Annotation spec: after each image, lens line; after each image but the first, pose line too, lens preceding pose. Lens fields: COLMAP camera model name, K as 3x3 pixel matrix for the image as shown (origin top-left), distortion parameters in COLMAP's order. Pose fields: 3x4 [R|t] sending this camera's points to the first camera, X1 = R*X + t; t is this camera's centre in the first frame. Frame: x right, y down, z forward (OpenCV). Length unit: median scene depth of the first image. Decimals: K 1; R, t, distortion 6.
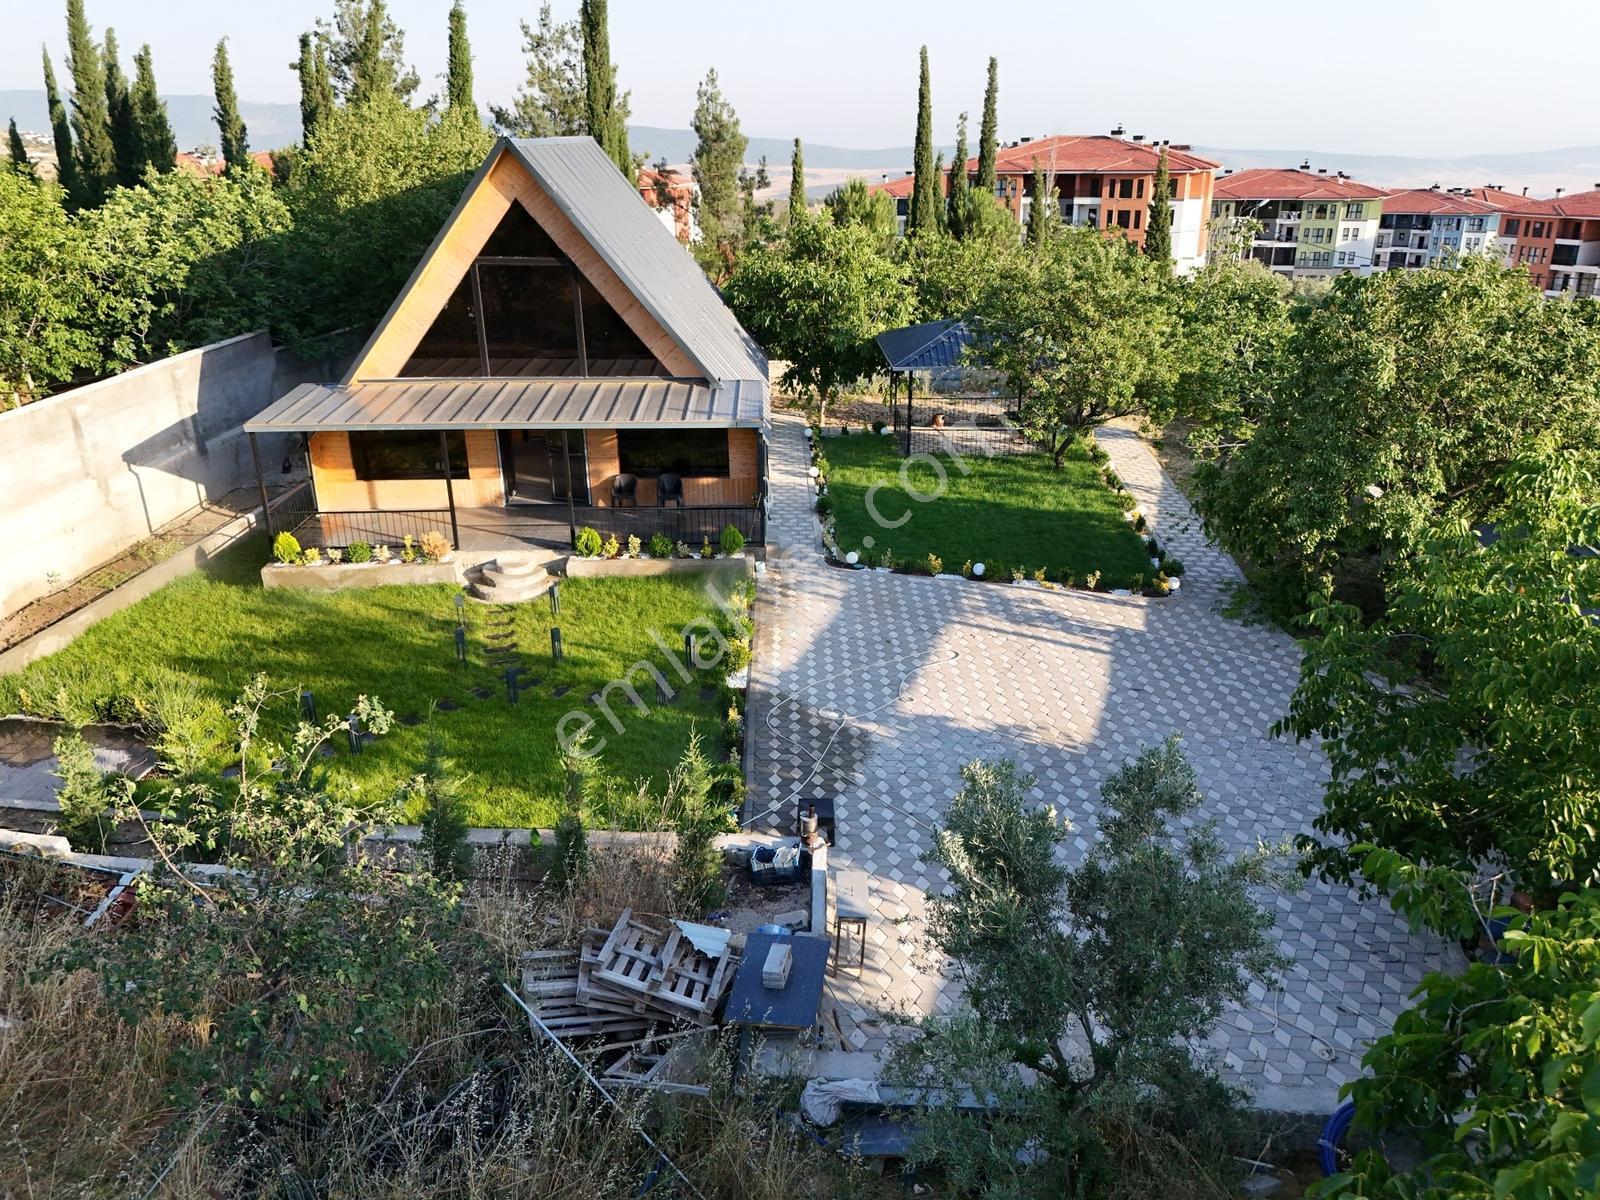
lens RADIAL K [[1180.2, 0, 798.7], [0, 1180.2, 606.1], [0, 0, 1]] dist [0.066264, -0.058487]
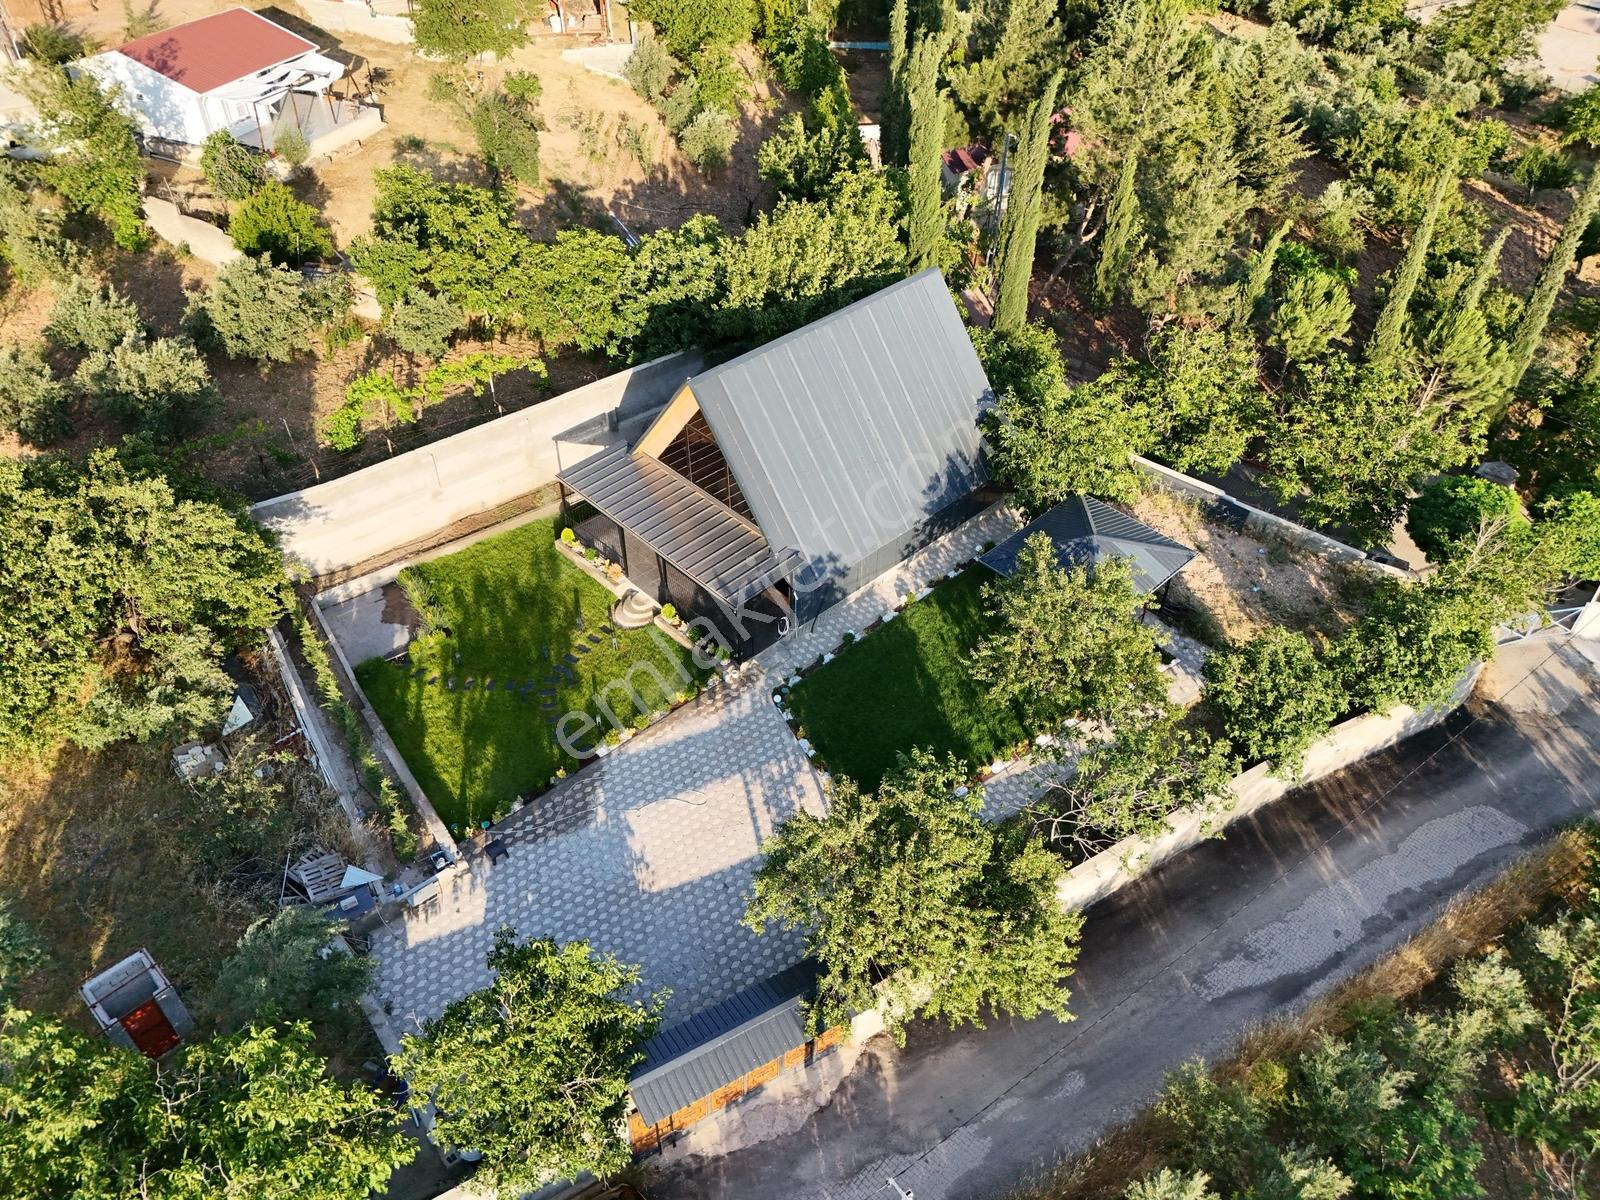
lens RADIAL K [[1184.8, 0, 798.8], [0, 1184.8, 600.5], [0, 0, 1]] dist [0.066907, -0.065769]
pose [[0.678126, 0.482425, -0.554448, 0.829756], [-0.281285, 0.867329, 0.410633, -0.760840], [0.678988, -0.122503, 0.723857, -0.107711]]
